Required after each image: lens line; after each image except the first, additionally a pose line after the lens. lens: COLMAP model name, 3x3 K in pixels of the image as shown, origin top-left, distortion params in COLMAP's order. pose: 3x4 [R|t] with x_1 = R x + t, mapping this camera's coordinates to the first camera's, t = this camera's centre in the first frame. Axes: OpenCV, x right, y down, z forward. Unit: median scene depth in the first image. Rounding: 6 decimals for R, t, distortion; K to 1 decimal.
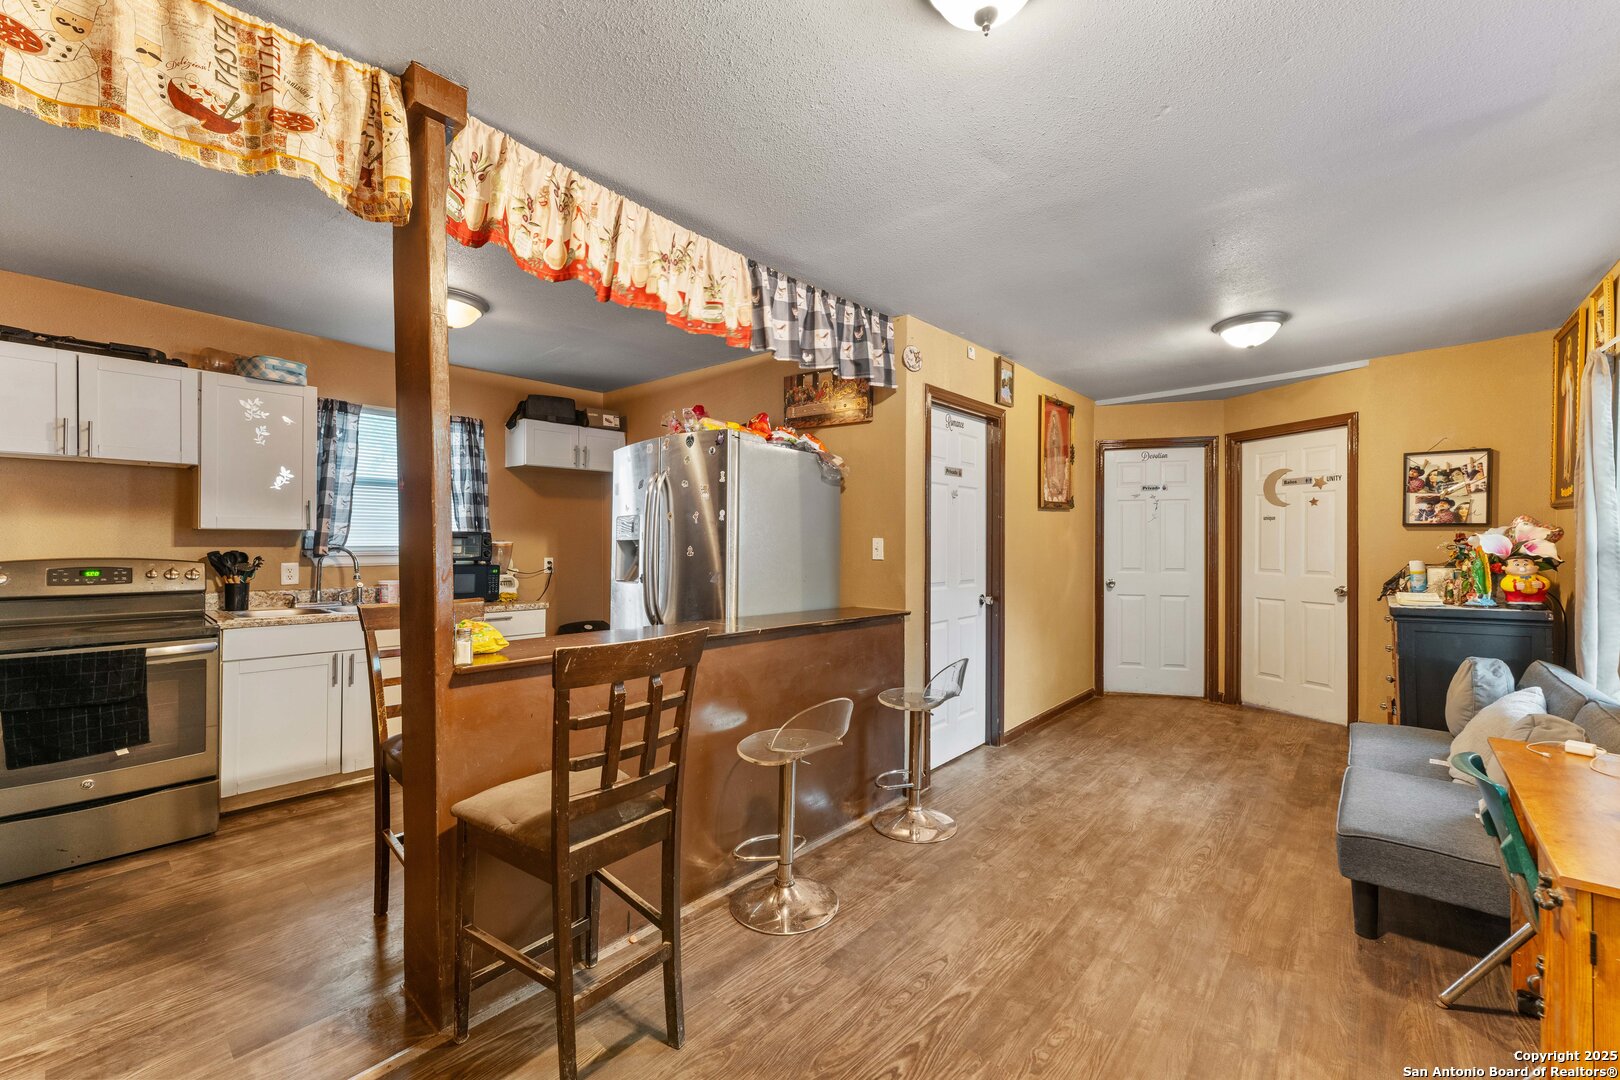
lens RADIAL K [[652.0, 0, 792.8], [0, 652.0, 536.1], [0, 0, 1]] dist [-0.005123, 0.000733]
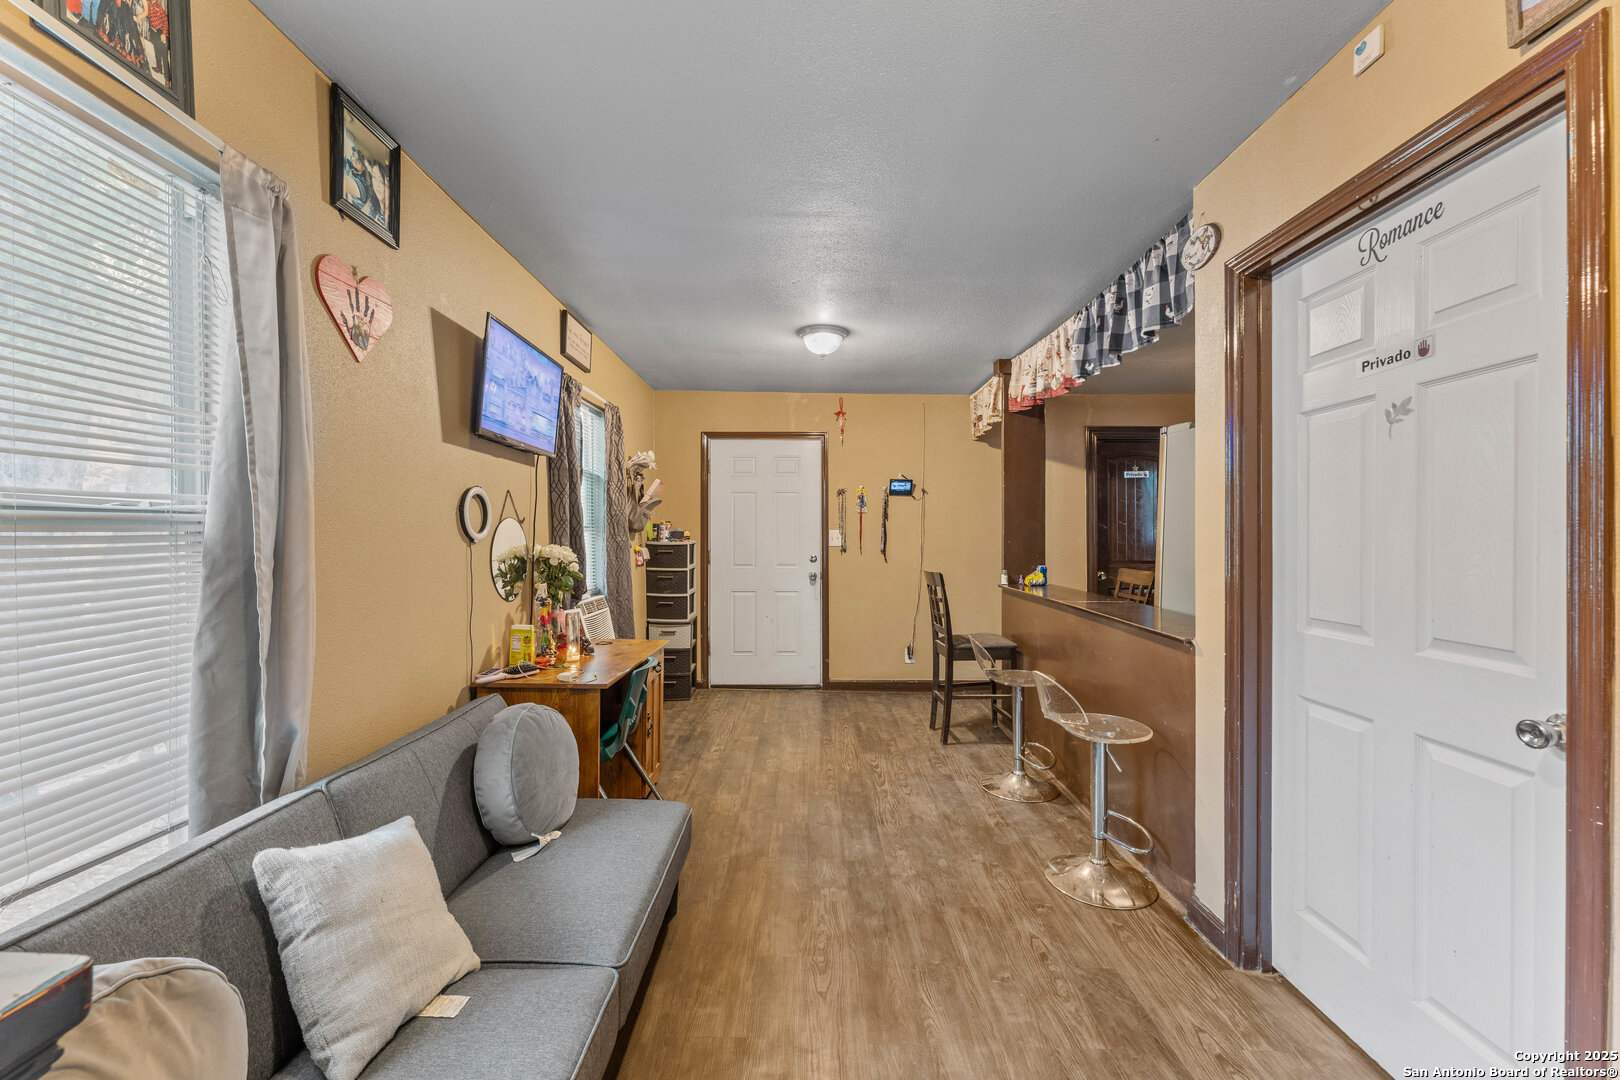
lens RADIAL K [[652.0, 0, 806.5], [0, 652.0, 540.3], [0, 0, 1]] dist [-0.005123, 0.000733]
pose [[-0.743209, 0.003244, -0.669051, 0.608441], [0.005245, 0.999986, -0.000978, 0.009762], [0.669039, -0.004236, -0.743216, 0.827358]]
